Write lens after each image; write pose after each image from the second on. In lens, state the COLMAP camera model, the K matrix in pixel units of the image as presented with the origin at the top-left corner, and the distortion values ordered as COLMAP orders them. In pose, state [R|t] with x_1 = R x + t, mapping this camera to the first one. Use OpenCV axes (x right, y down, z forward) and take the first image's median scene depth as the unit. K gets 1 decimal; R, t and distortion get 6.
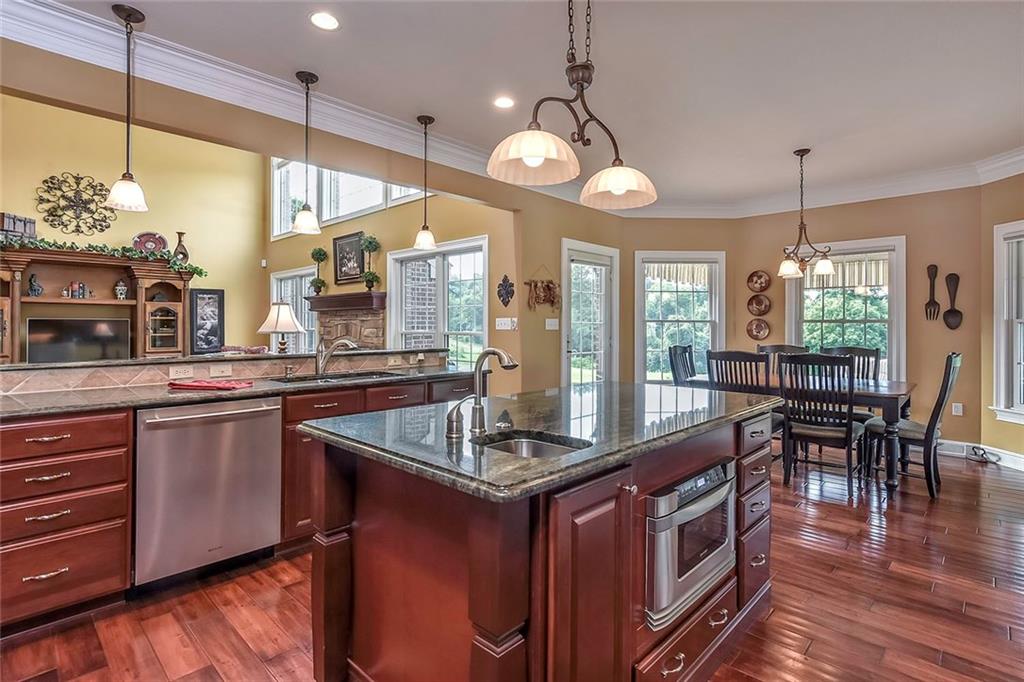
lens RADIAL K [[501.5, 0, 515.8], [0, 501.5, 327.8], [0, 0, 1]] dist [-0.000930, 0.000085]
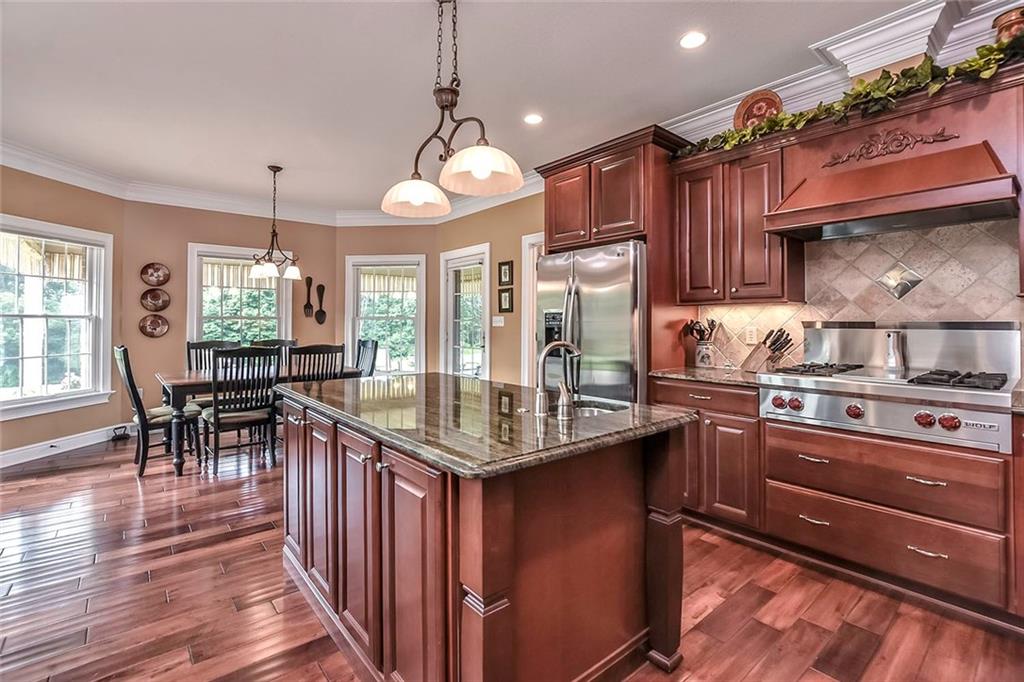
lens RADIAL K [[461.0, 0, 512.0], [0, 461.0, 341.0], [0, 0, 1]] dist [-0.002014, -0.000026]
pose [[0.118890, -0.044838, 0.991894, -0.237619], [0.006069, 0.998994, 0.044431, -0.002534], [-0.992889, 0.000738, 0.119043, 0.198120]]
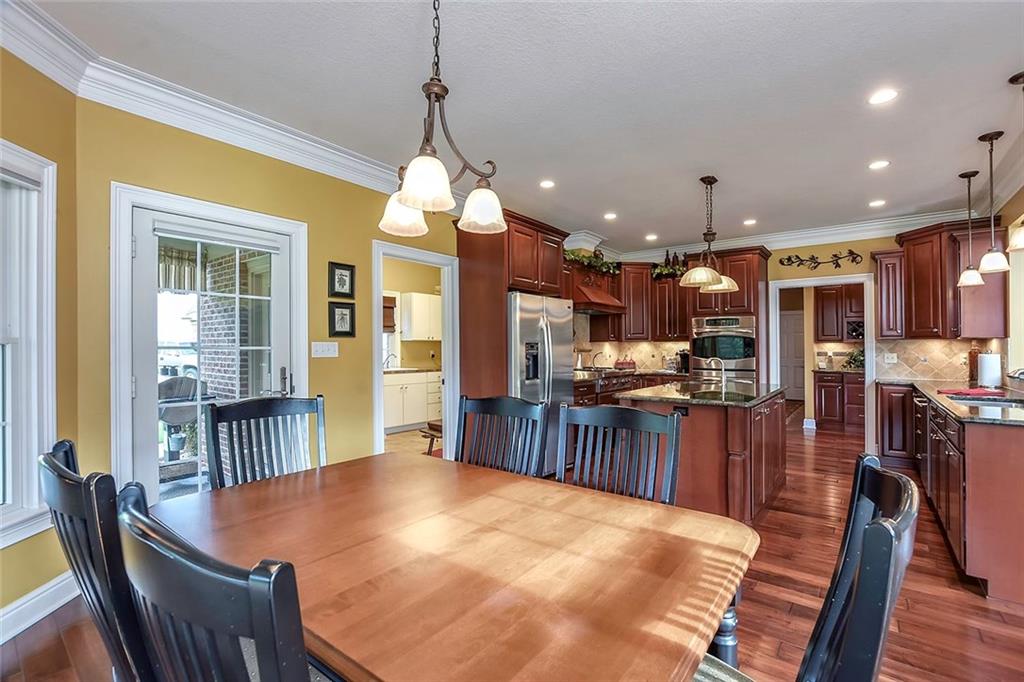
lens RADIAL K [[465.7, 0, 526.1], [0, 465.7, 345.6], [0, 0, 1]] dist [-0.014929, 0.000184]
pose [[-0.993038, -0.002310, -0.117776, 0.318824], [-0.002830, 0.999987, 0.004255, -0.008180], [0.117764, 0.004559, -0.993031, 0.793968]]
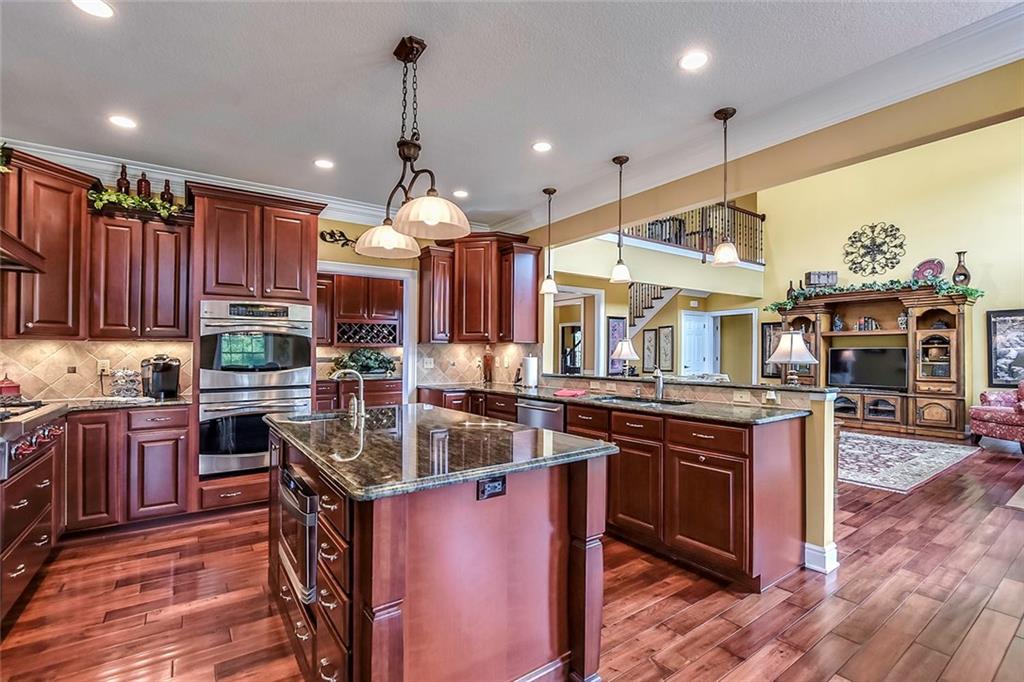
lens RADIAL K [[465.7, 0, 526.1], [0, 465.7, 345.6], [0, 0, 1]] dist [-0.014929, 0.000184]
pose [[-0.171675, -0.016764, -0.985011, 0.322008], [-0.004398, 0.999858, -0.016250, -0.002444], [0.985144, 0.001542, -0.171724, 0.400000]]
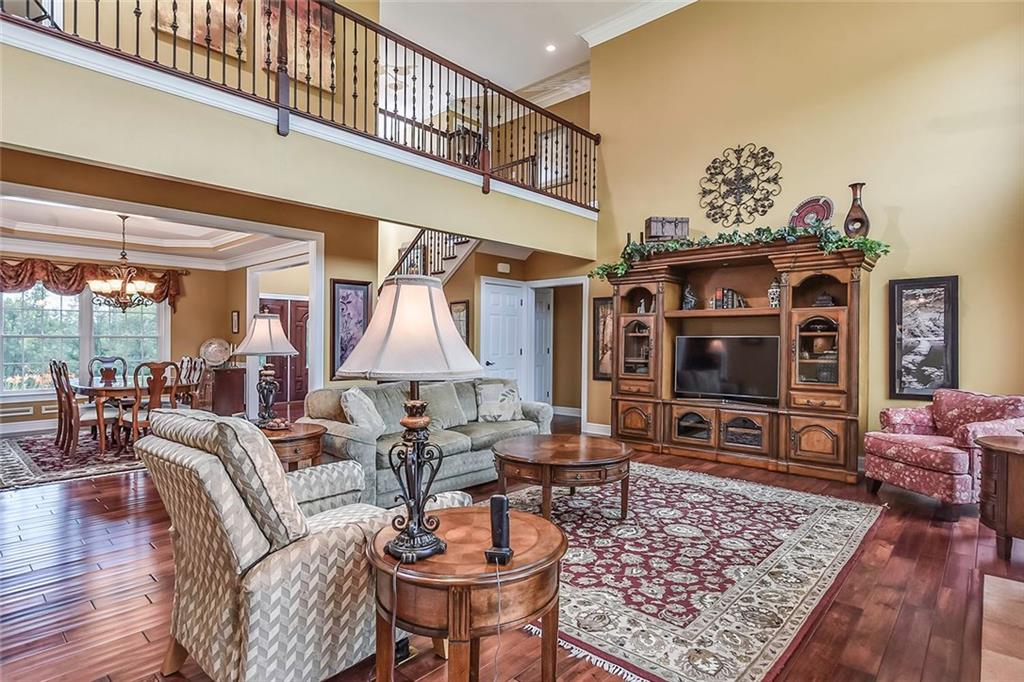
lens RADIAL K [[531.5, 0, 527.4], [0, 531.5, 340.5], [0, 0, 1]] dist [-0.000631, 0.000033]
pose [[0.047754, -0.002668, -0.998856, -0.087975], [-0.010321, 0.999942, -0.003164, -0.006162], [0.998806, 0.010461, 0.047724, 0.659239]]
